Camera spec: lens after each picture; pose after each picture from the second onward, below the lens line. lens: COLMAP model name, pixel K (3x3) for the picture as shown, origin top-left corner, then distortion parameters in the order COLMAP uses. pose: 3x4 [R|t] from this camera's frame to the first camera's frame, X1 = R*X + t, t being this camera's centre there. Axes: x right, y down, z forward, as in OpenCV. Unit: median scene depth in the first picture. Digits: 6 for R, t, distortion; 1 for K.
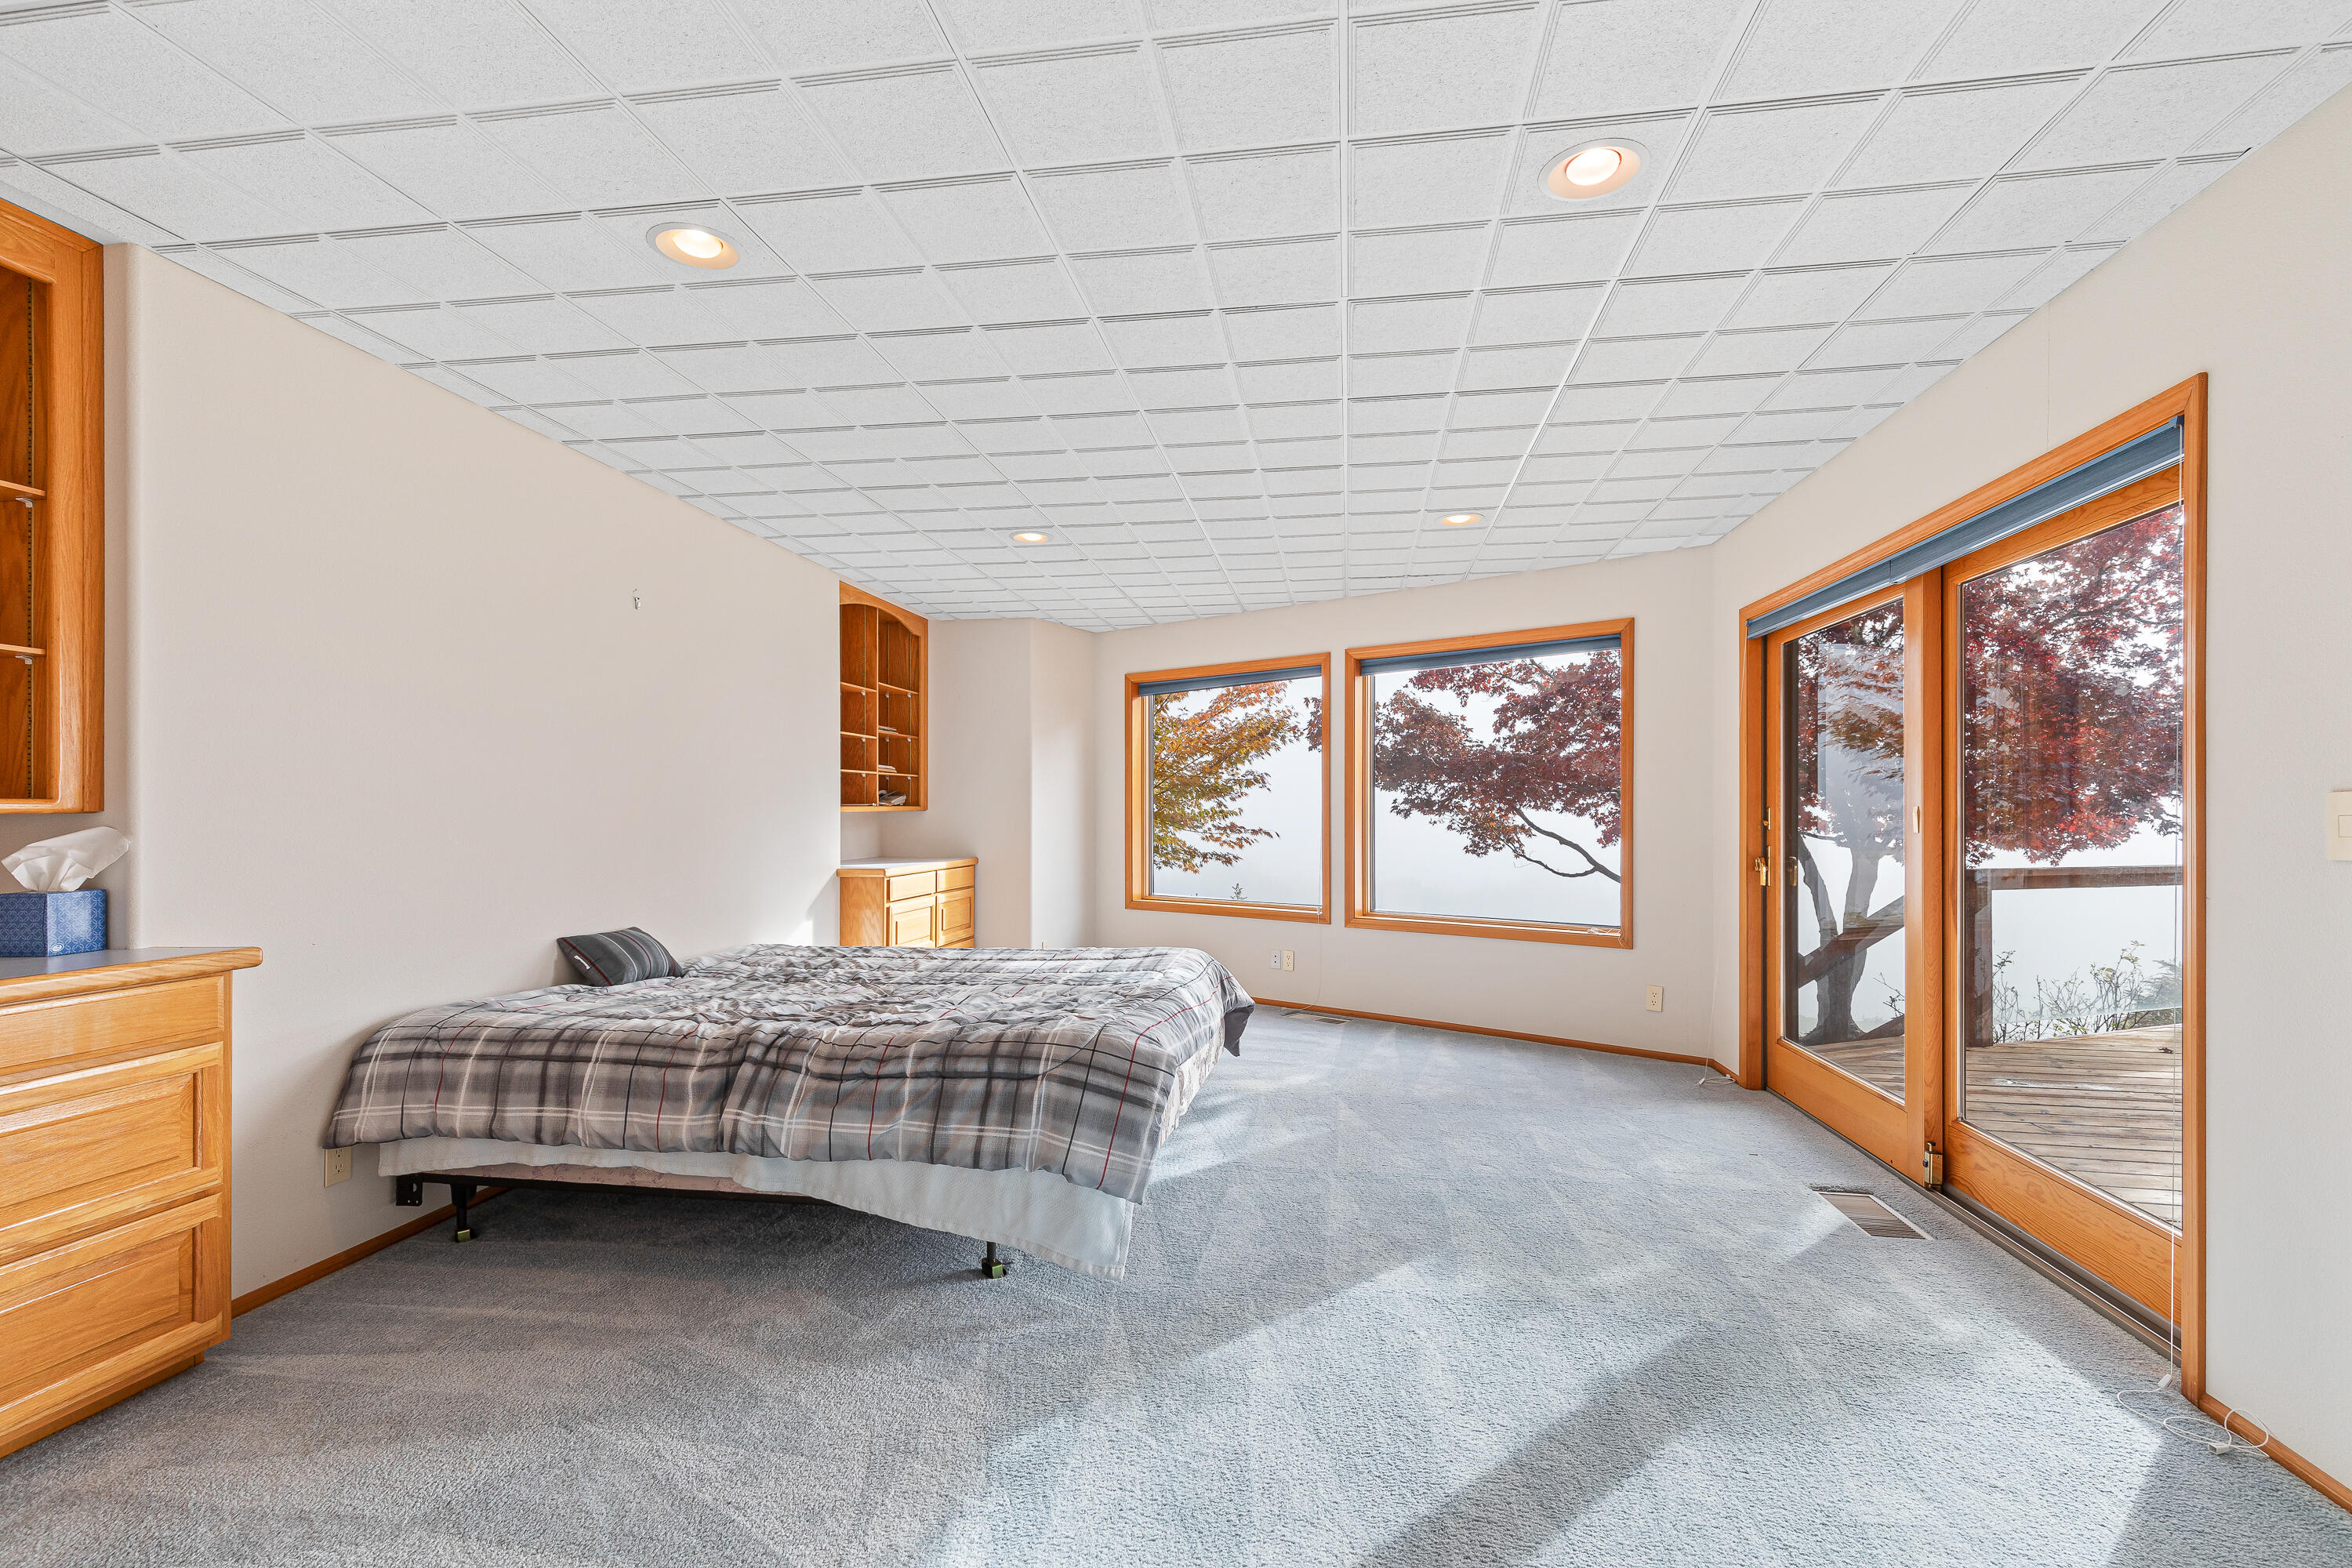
lens RADIAL K [[1076.8, 0, 1176.0], [0, 1076.8, 798.7], [0, 0, 1]] dist [0.009829, -0.003238]
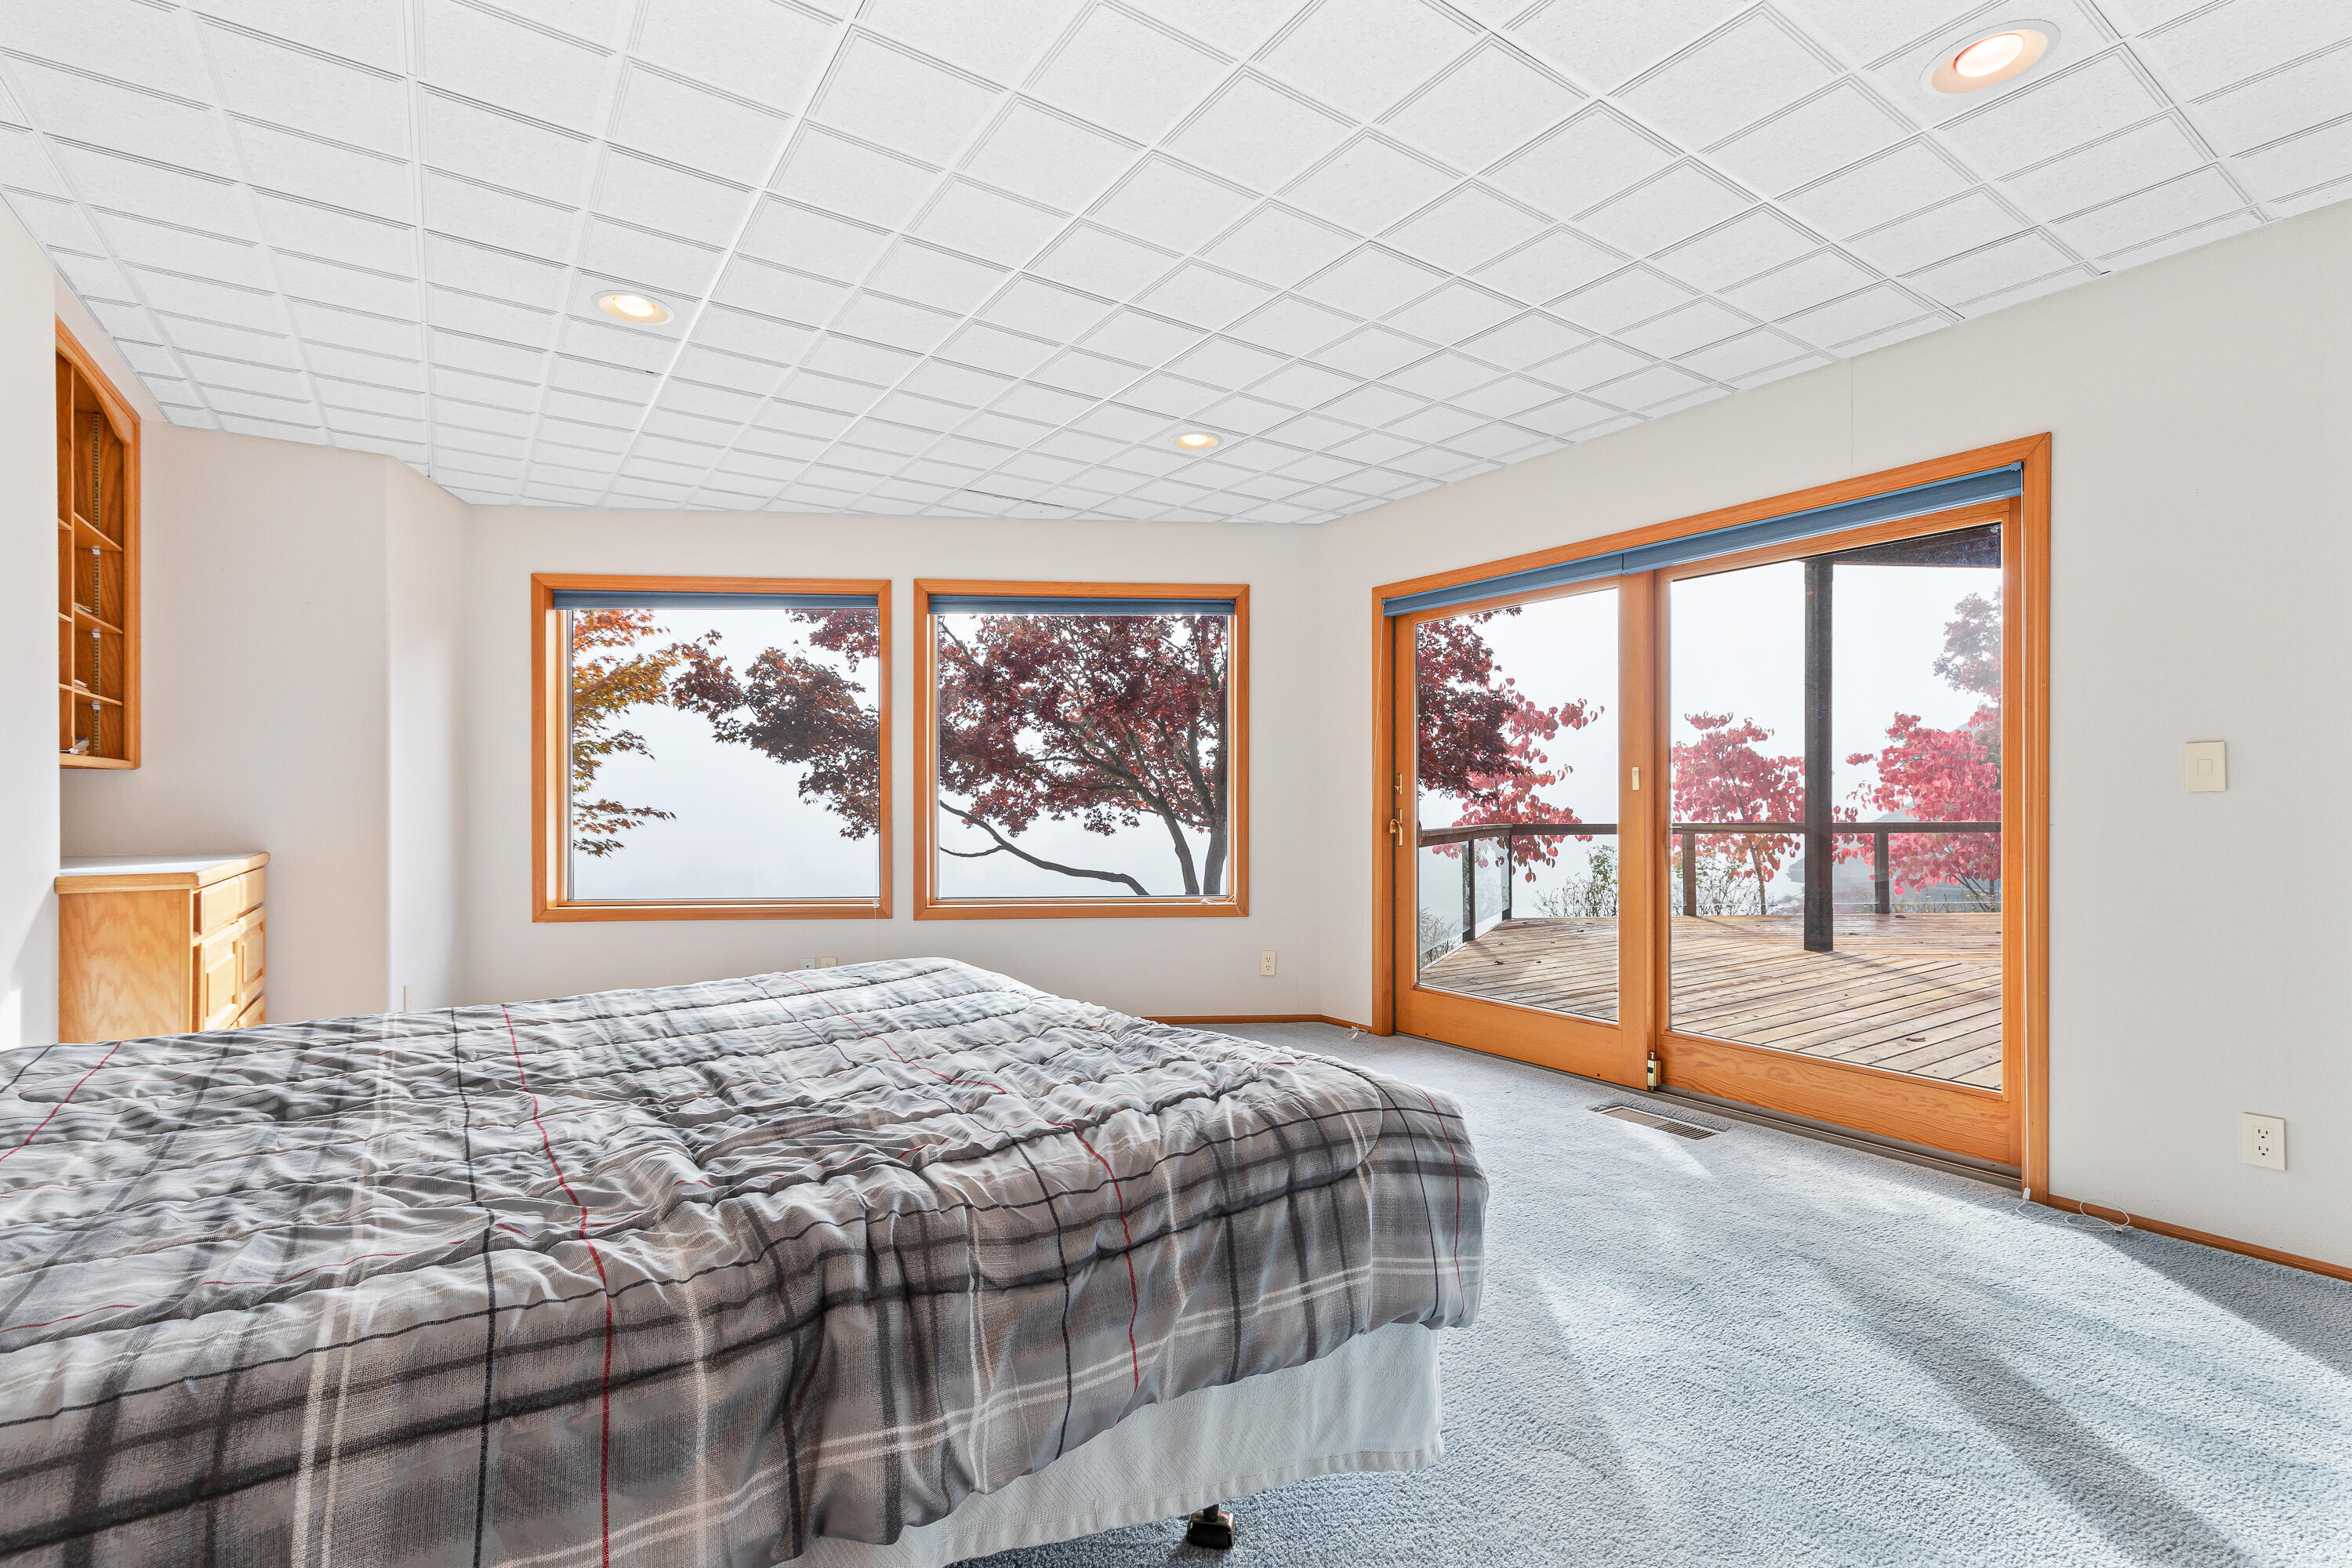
lens RADIAL K [[1076.8, 0, 1182.2], [0, 1076.8, 794.6], [0, 0, 1]] dist [0.009829, -0.003238]
pose [[0.719684, 0.005247, 0.694281, -0.588983], [-0.008857, 0.999959, 0.001624, 0.047727], [-0.694245, -0.007318, 0.719702, 0.613825]]
